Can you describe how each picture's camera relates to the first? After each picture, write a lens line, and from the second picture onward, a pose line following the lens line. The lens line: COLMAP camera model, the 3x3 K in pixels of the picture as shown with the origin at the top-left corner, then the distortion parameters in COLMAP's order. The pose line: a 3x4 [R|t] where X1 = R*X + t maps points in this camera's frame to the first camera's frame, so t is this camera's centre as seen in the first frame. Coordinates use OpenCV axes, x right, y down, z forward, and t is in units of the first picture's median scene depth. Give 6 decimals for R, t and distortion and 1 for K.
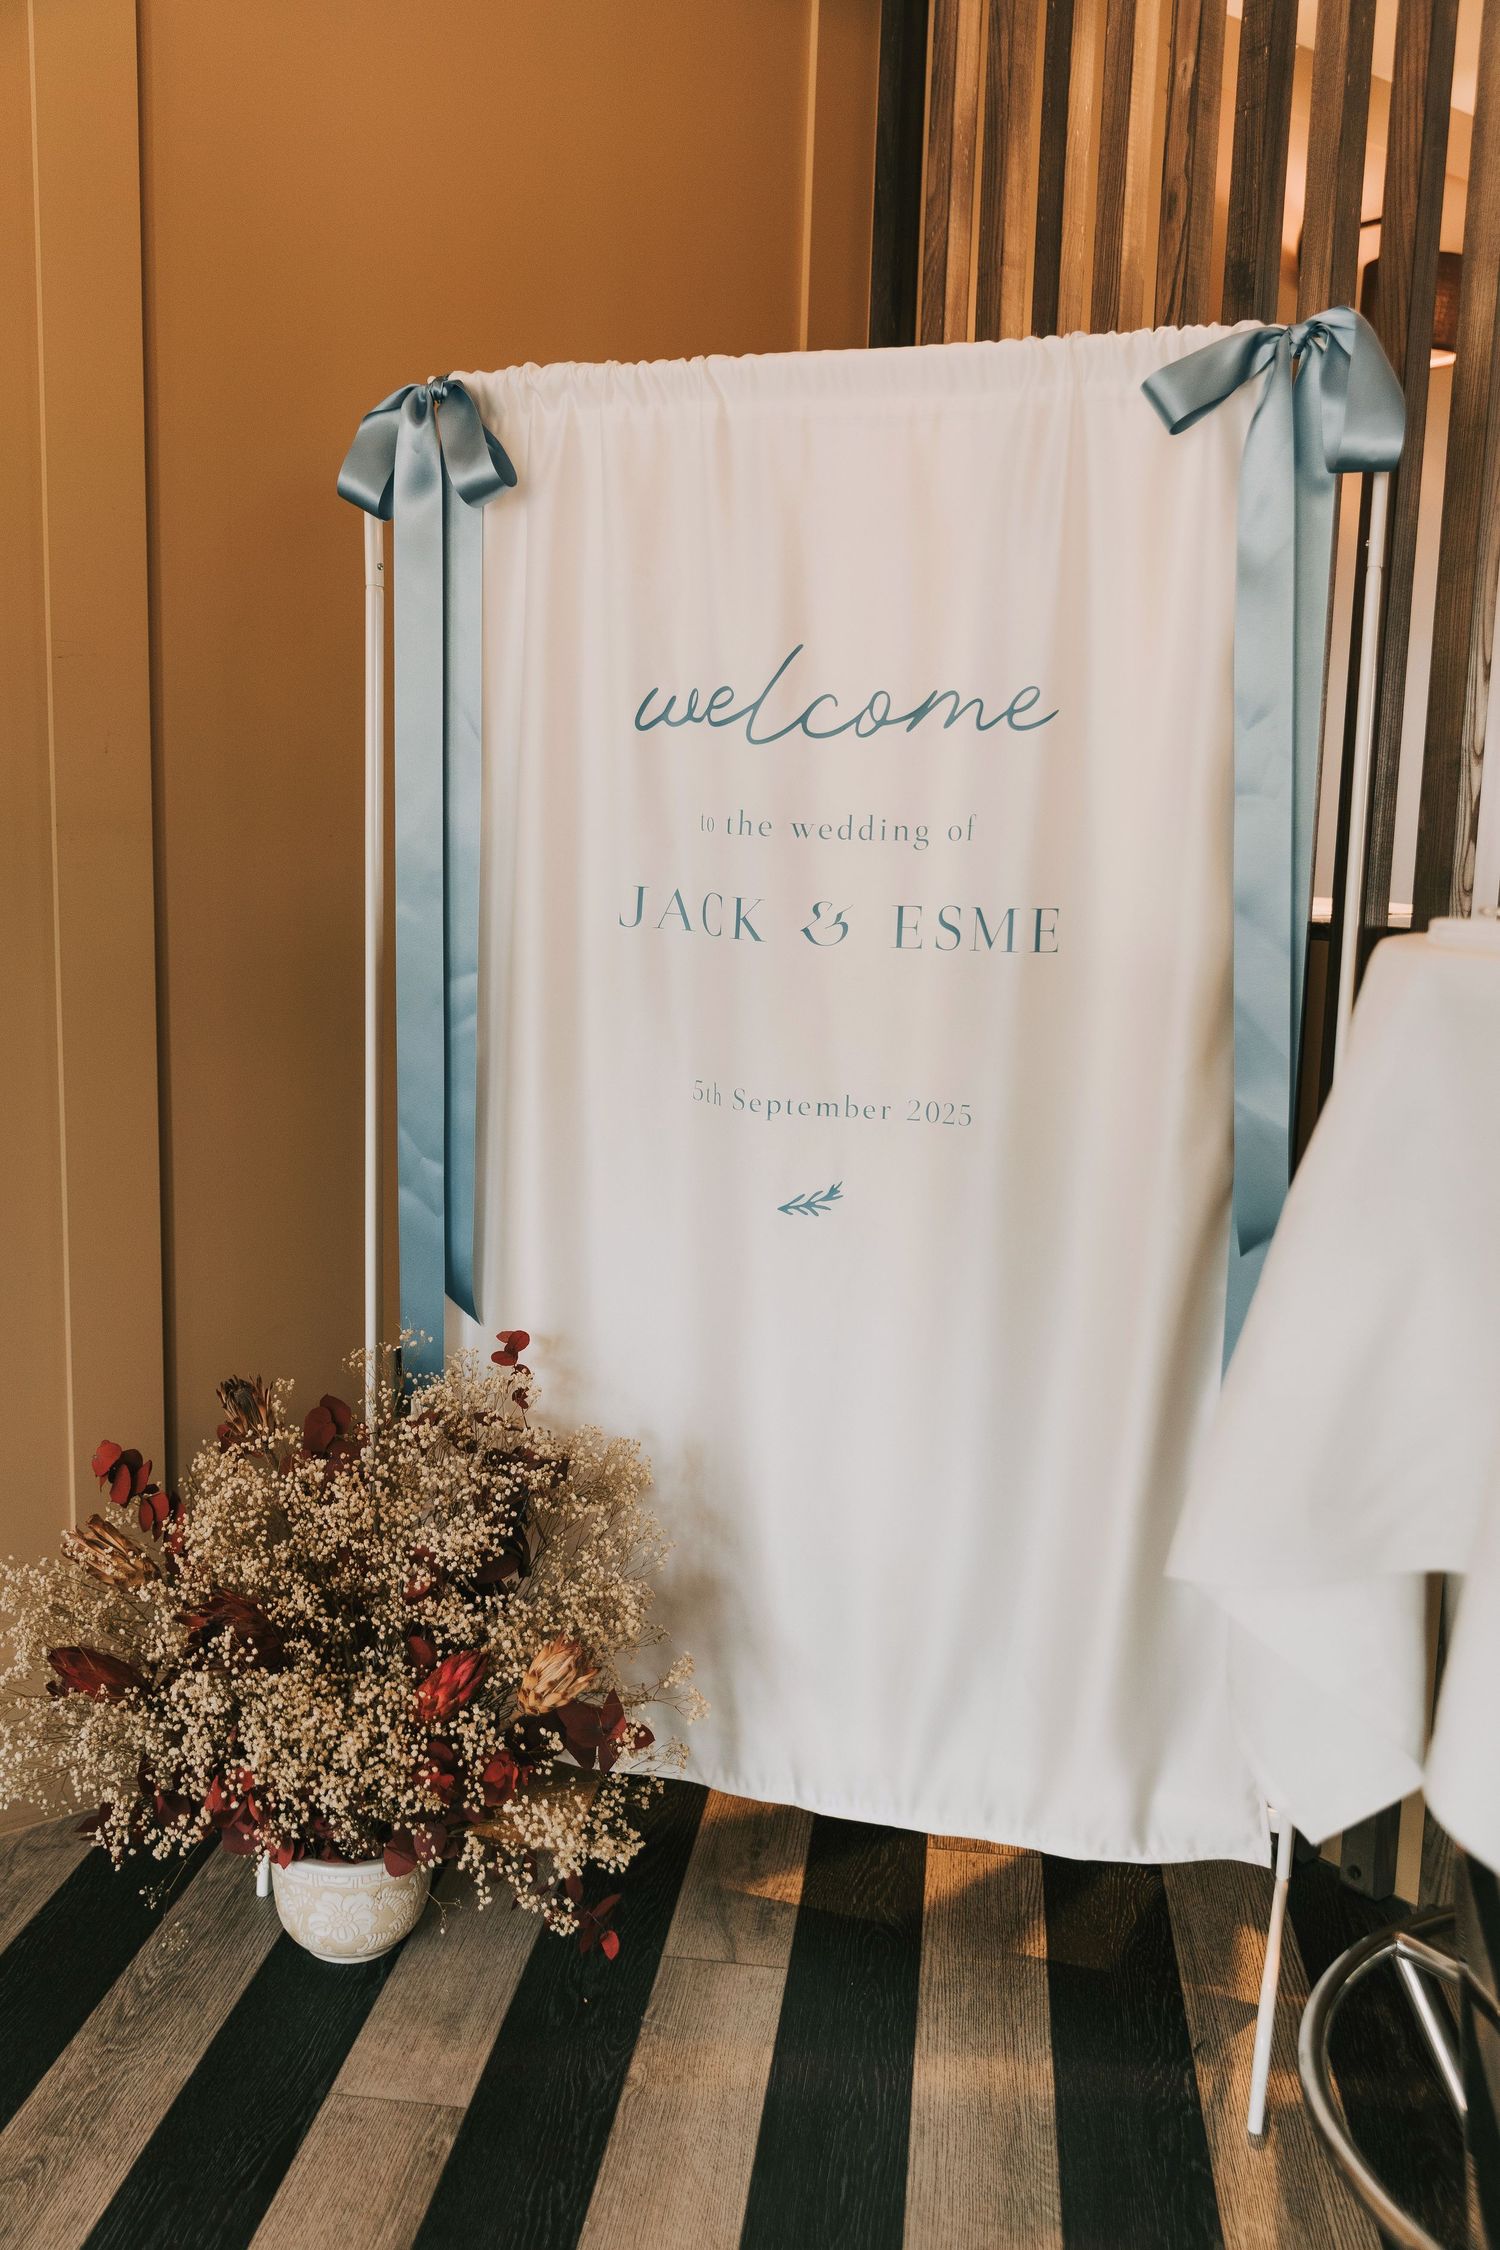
lens RADIAL K [[1917.1, 0, 750.0], [0, 1917.1, 1125.0], [0, 0, 1]] dist [-0.007939, -0.011991]
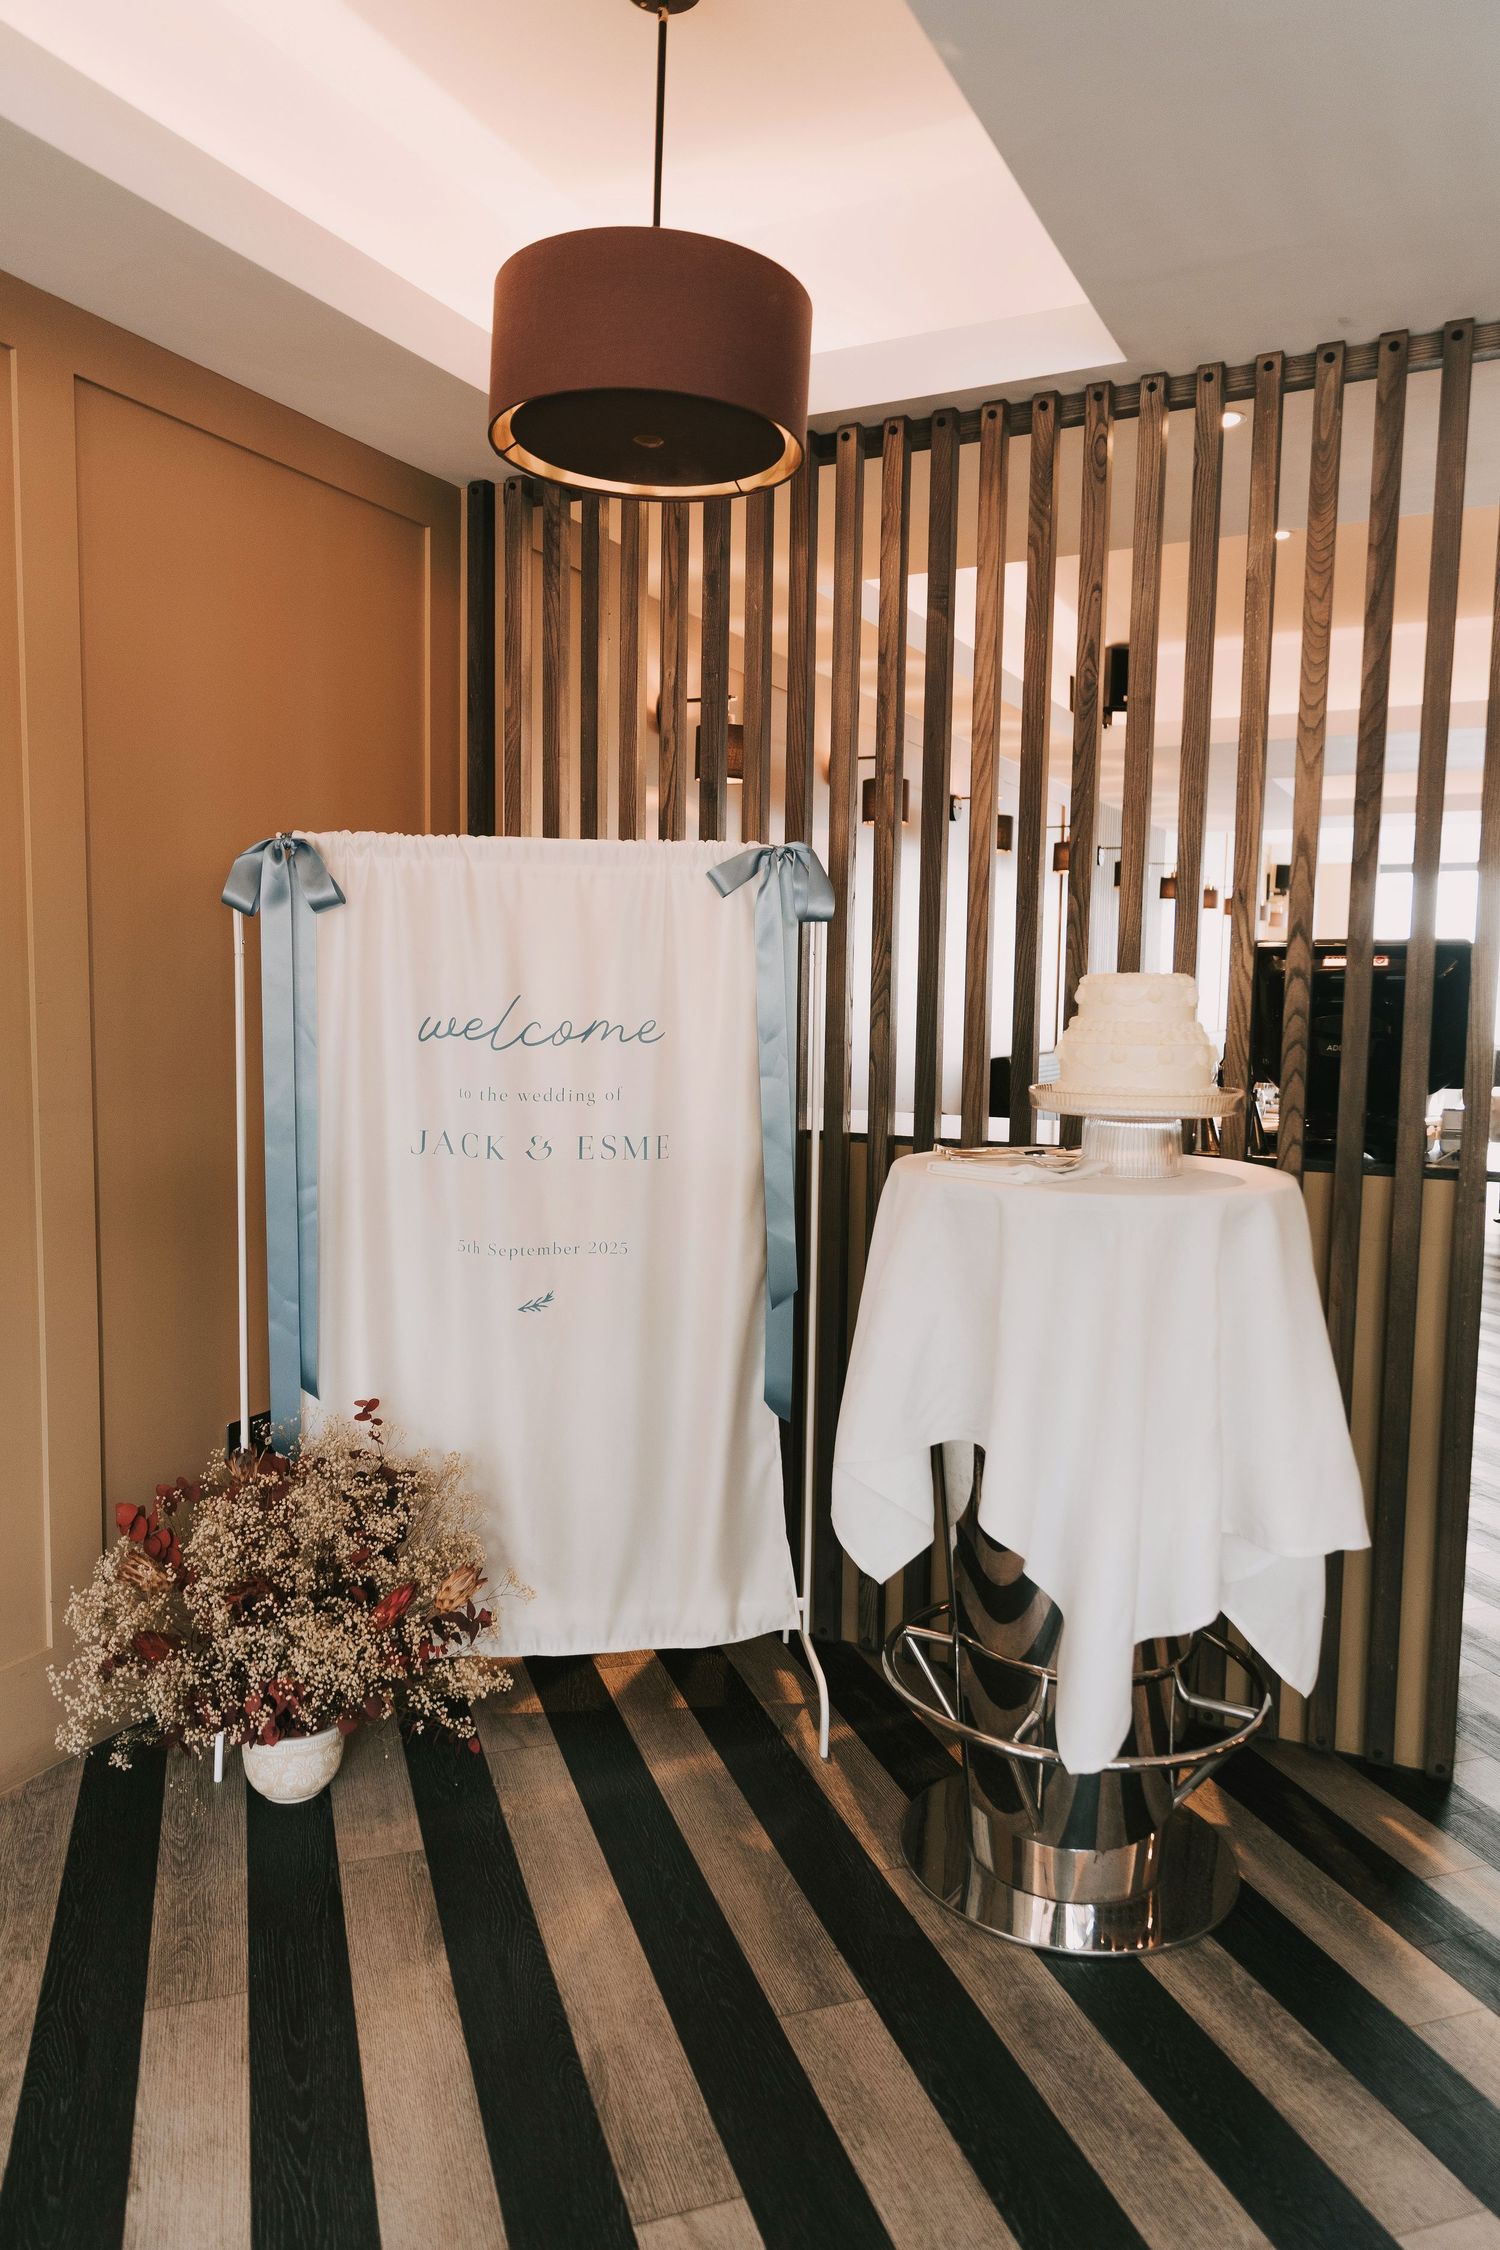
lens RADIAL K [[1466.2, 0, 750.0], [0, 1466.2, 1125.0], [0, 0, 1]] dist [-0.007603, -0.016042]
pose [[0.899409, -0.051048, 0.434118, -0.380257], [0.074362, 0.996549, -0.036880, -0.061624], [-0.430737, 0.065452, 0.900101, -0.323666]]
